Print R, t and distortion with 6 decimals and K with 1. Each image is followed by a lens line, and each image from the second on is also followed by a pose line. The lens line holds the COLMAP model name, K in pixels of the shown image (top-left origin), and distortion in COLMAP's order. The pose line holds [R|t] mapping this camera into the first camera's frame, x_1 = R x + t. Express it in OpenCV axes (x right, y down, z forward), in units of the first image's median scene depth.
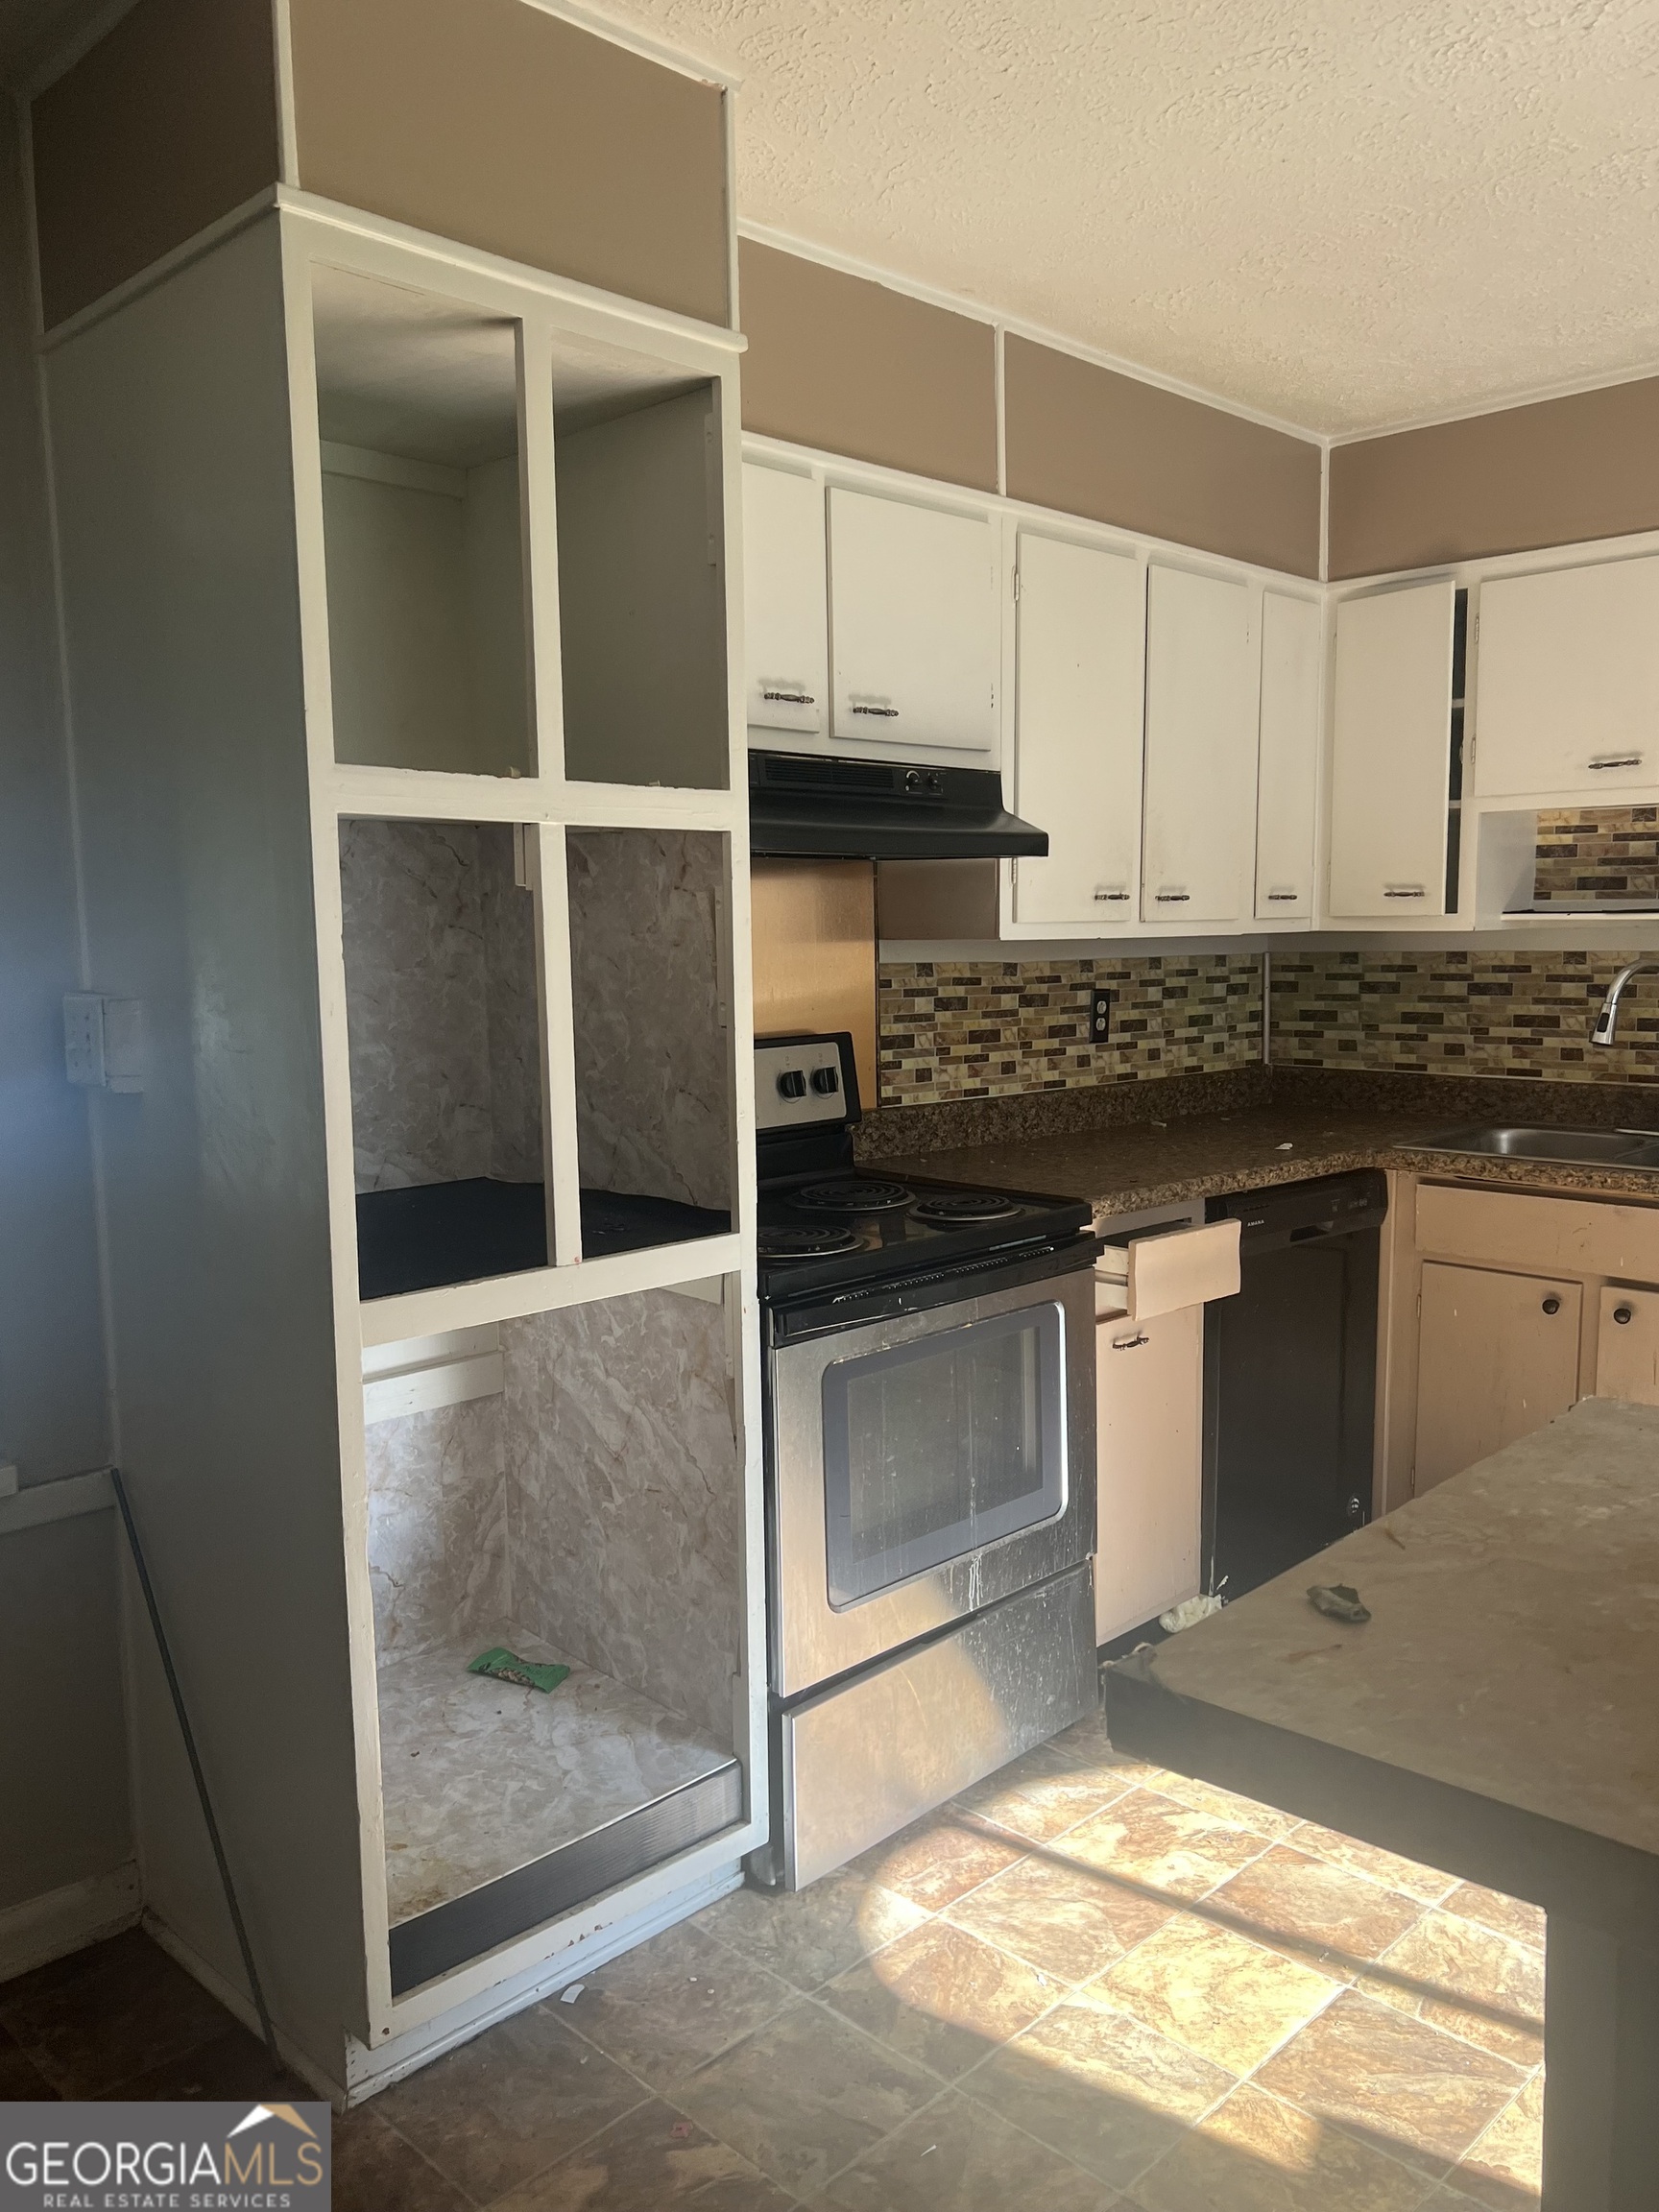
lens RADIAL K [[1729.9, 0, 824.7], [0, 1729.9, 1127.4], [0, 0, 1]] dist [0.067999, -0.067351]
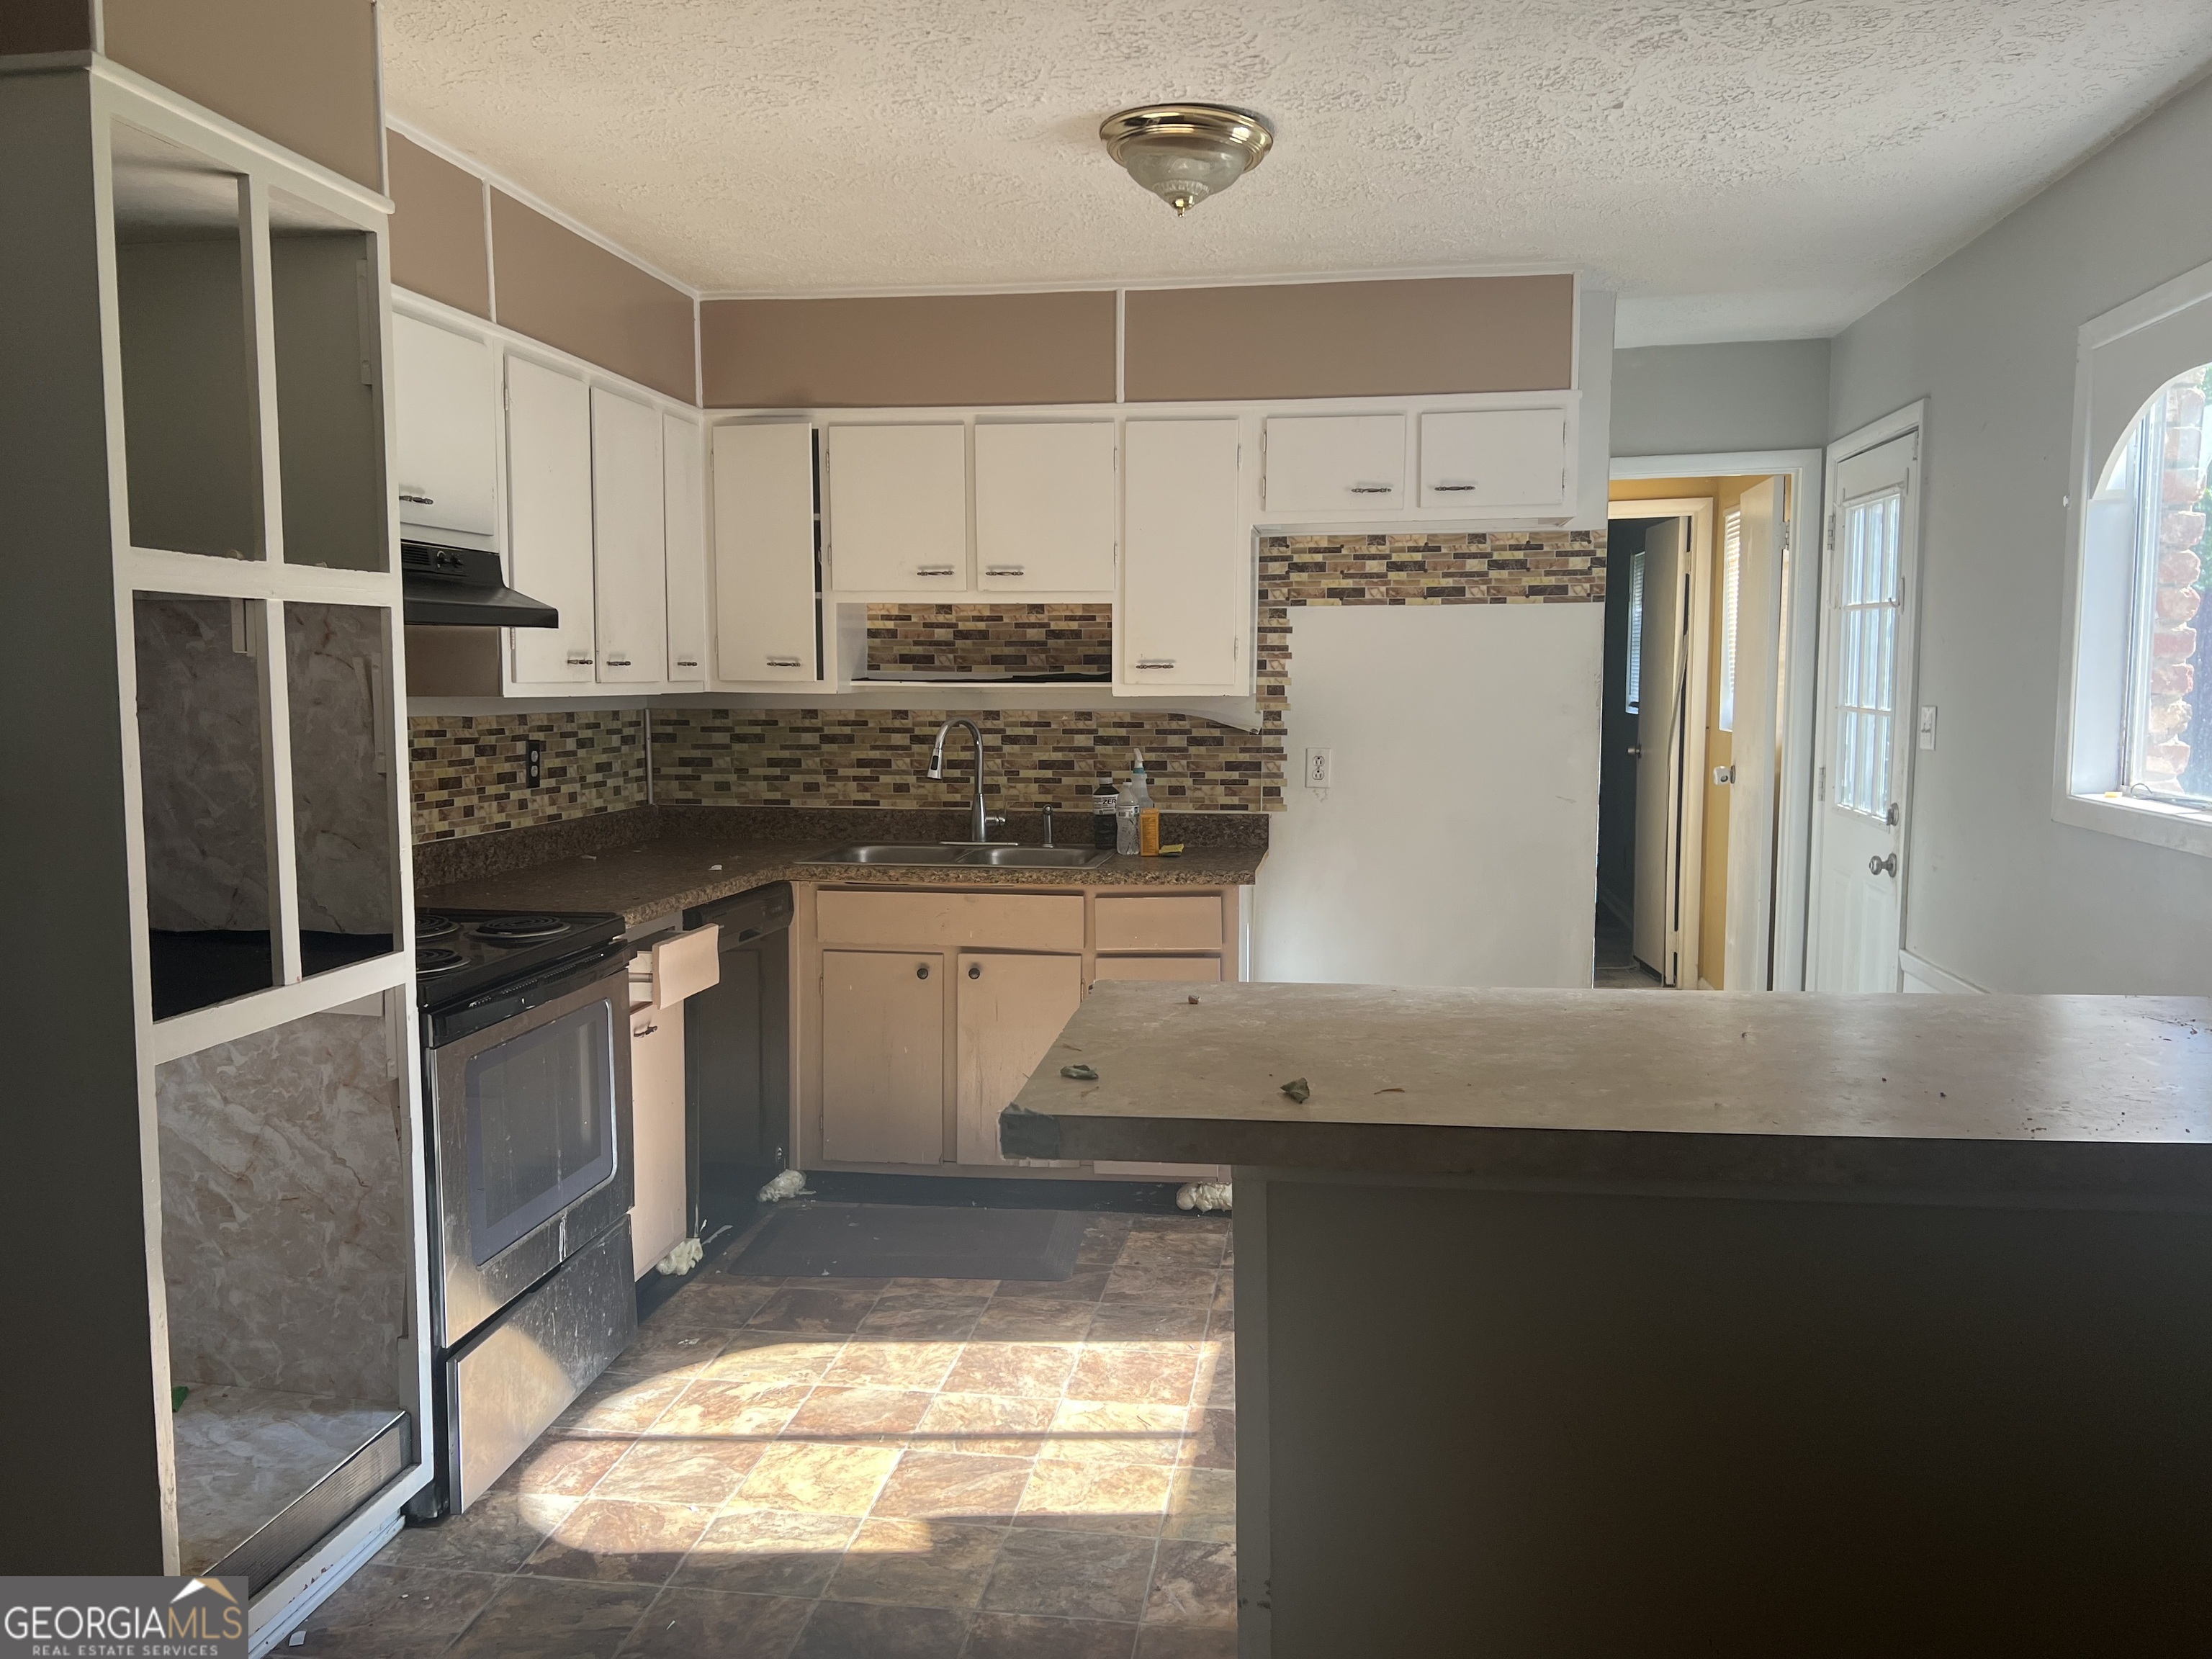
lens RADIAL K [[1729.9, 0, 1102.0], [0, 1729.9, 817.1], [0, 0, 1]] dist [0.067999, -0.067351]
pose [[0.807101, -0.036284, 0.589297, -0.320214], [0.057278, 0.998214, -0.016985, 0.016038], [-0.587629, 0.047462, 0.807738, -0.203315]]
